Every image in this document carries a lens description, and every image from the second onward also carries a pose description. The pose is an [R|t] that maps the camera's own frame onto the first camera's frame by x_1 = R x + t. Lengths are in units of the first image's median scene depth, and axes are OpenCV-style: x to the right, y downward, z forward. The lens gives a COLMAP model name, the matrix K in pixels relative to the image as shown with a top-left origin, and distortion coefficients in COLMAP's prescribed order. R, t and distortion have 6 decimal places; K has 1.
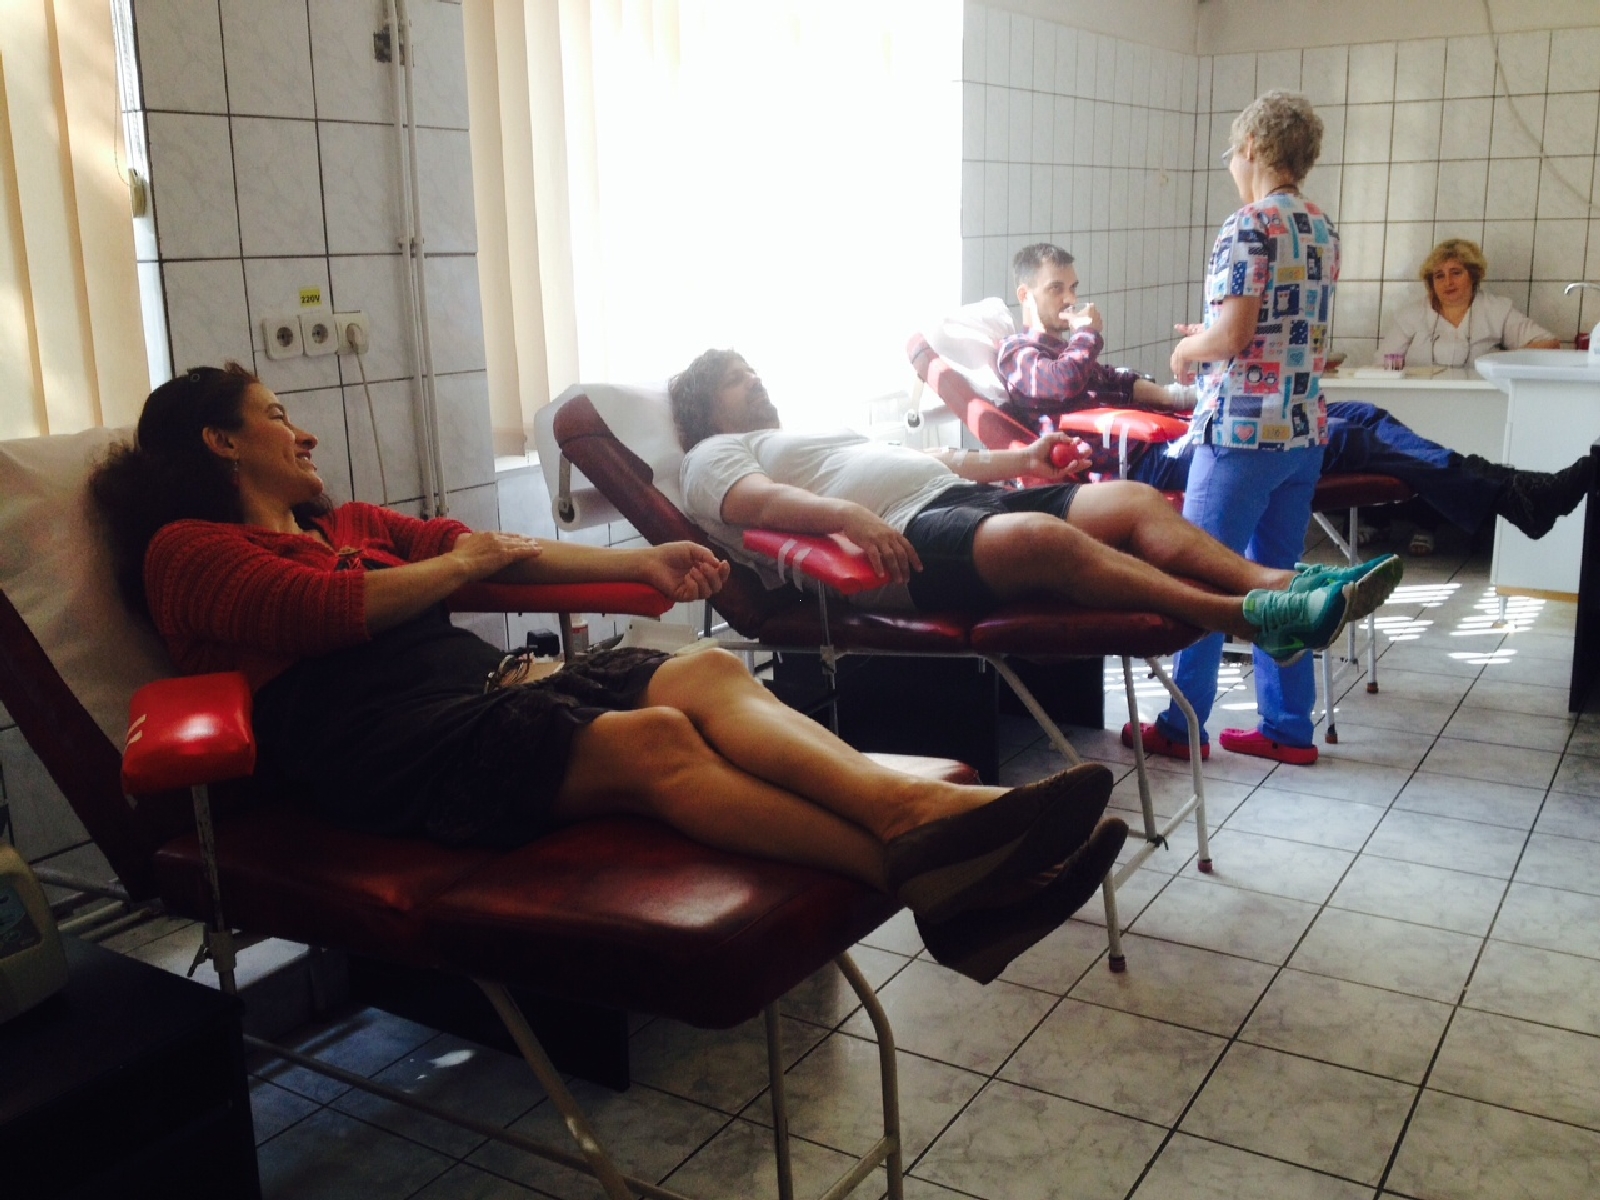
lens RADIAL K [[1613.2, 0, 745.4], [0, 1613.2, 602.7], [0, 0, 1]] dist [0.097285, -0.184976]
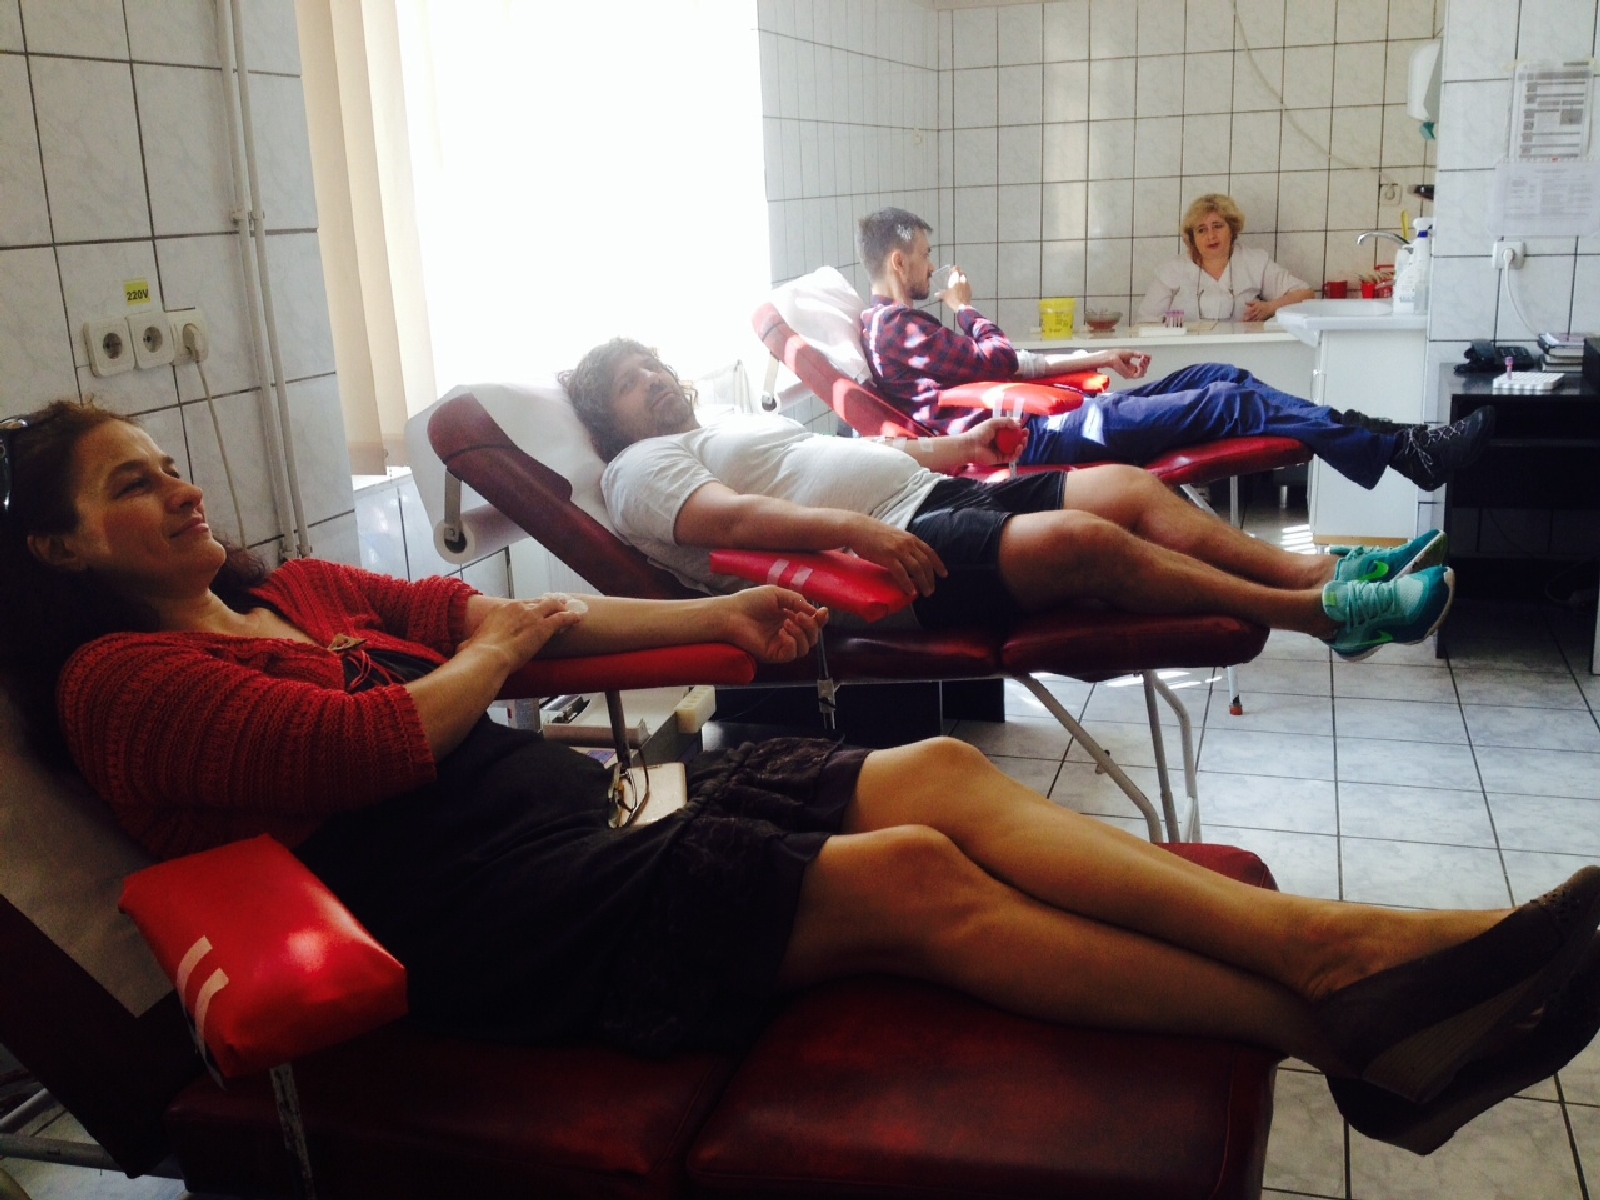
lens RADIAL K [[1594.8, 0, 800.1], [0, 1594.8, 632.3], [0, 0, 1]] dist [0.119040, -0.266461]
pose [[0.966726, -0.087781, 0.240282, -0.150452], [0.078645, 0.995777, 0.047371, -0.036163], [-0.243425, -0.026897, 0.969547, 0.163992]]
